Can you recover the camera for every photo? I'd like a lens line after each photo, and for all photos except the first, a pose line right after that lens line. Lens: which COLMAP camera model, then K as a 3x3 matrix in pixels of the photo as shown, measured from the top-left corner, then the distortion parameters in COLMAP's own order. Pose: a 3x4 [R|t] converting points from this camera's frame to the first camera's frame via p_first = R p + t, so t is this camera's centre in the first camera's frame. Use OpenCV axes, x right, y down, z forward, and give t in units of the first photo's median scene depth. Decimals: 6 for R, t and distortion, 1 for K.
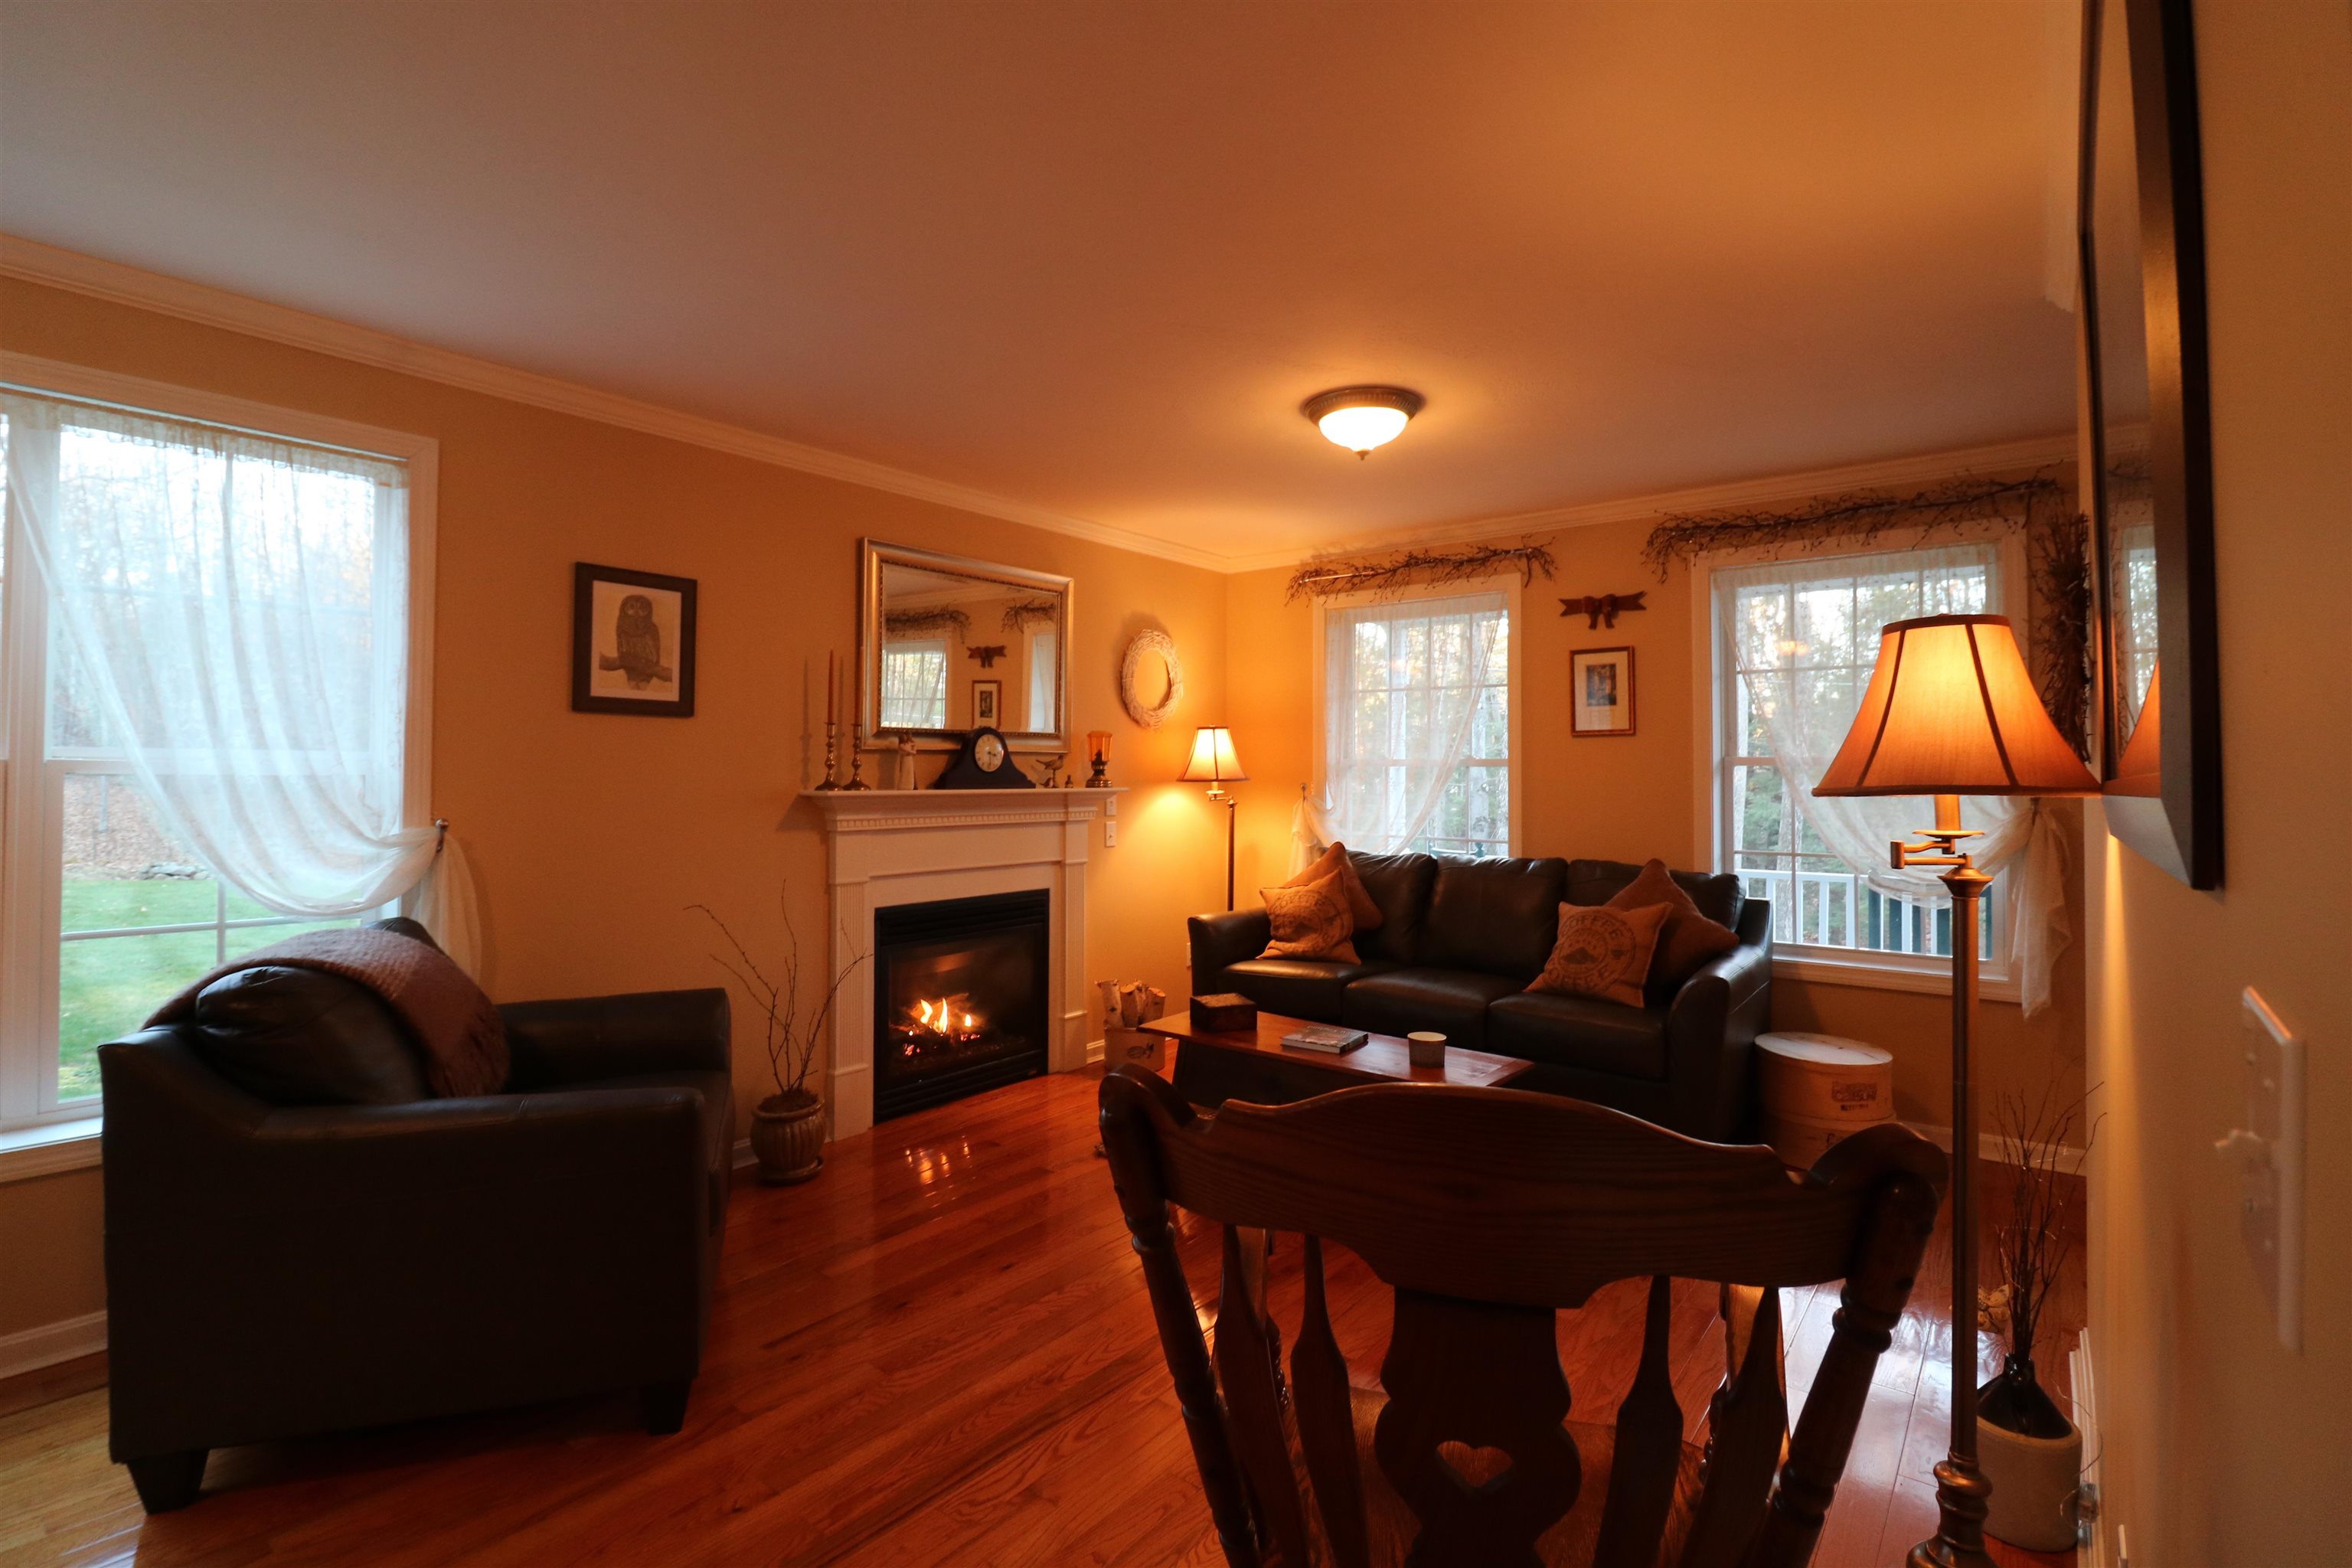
lens RADIAL K [[1089.5, 0, 1182.3], [0, 1089.5, 745.7], [0, 0, 1]] dist [-0.002832, -0.010914]
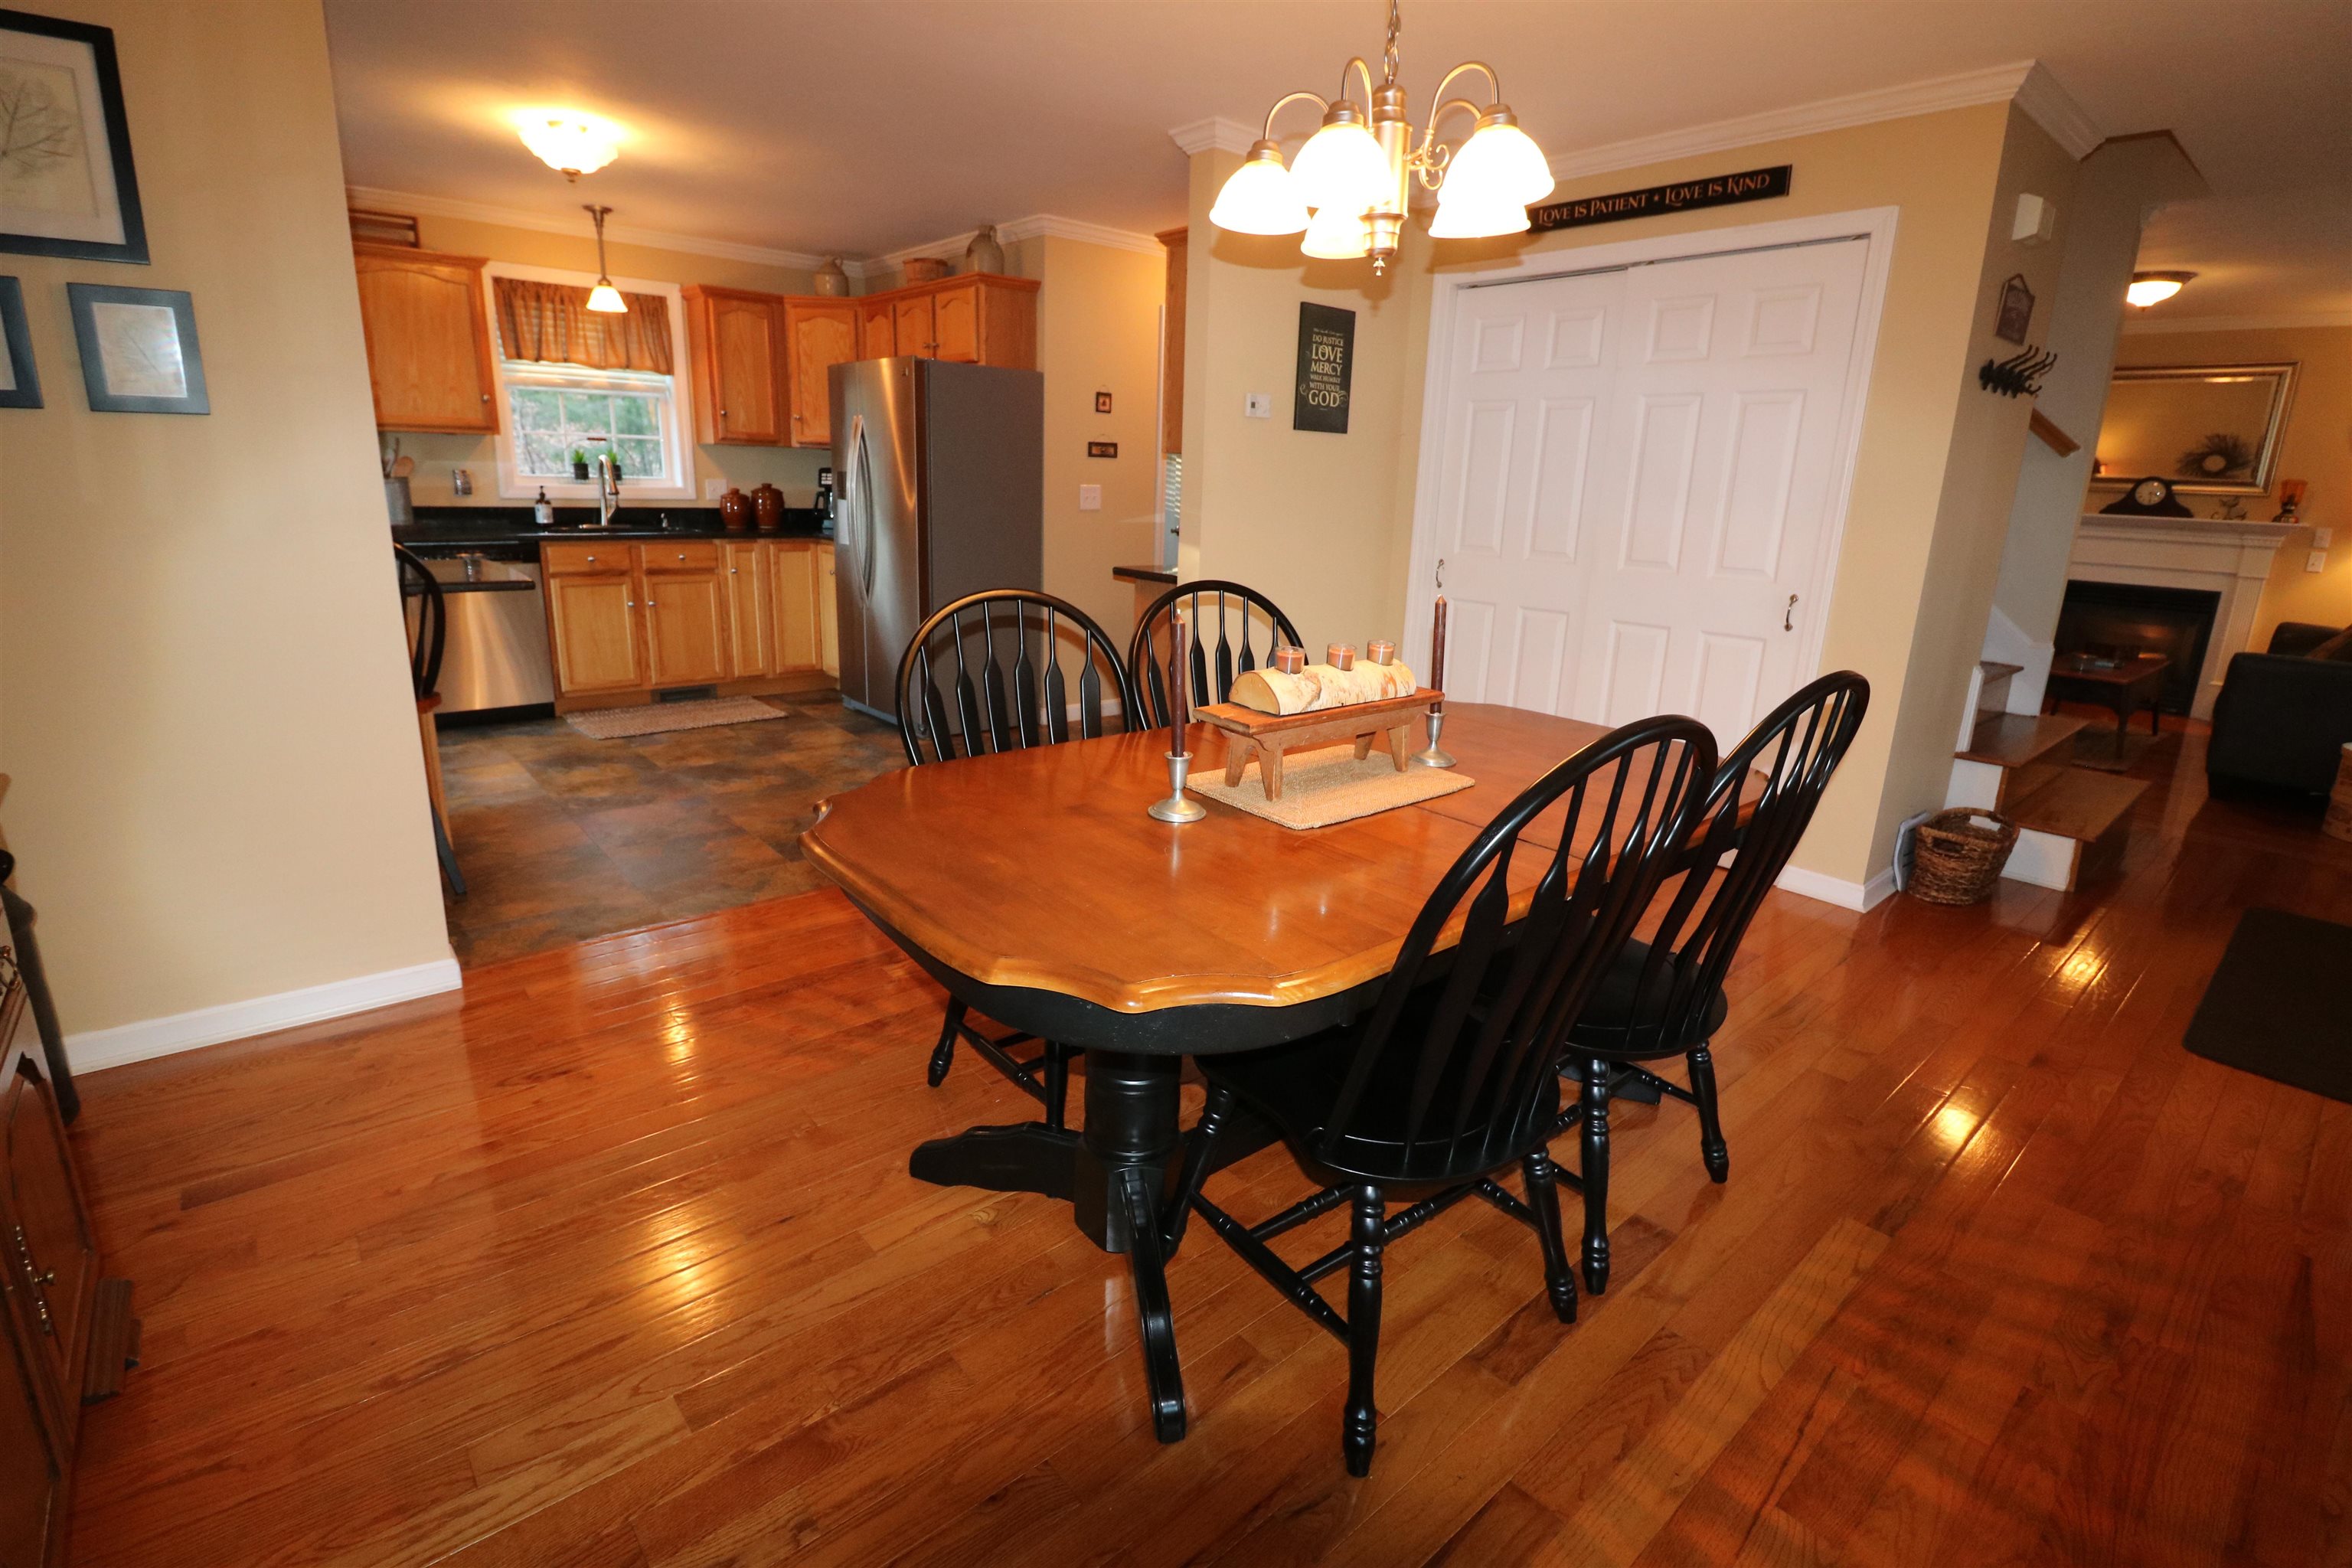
lens RADIAL K [[1089.5, 0, 1165.0], [0, 1089.5, 763.6], [0, 0, 1]] dist [-0.002832, -0.010914]
pose [[-0.195640, 0.243717, -0.949909, 1.744858], [-0.006351, 0.968292, 0.249741, 0.005701], [0.980655, 0.054892, -0.187889, -0.102811]]
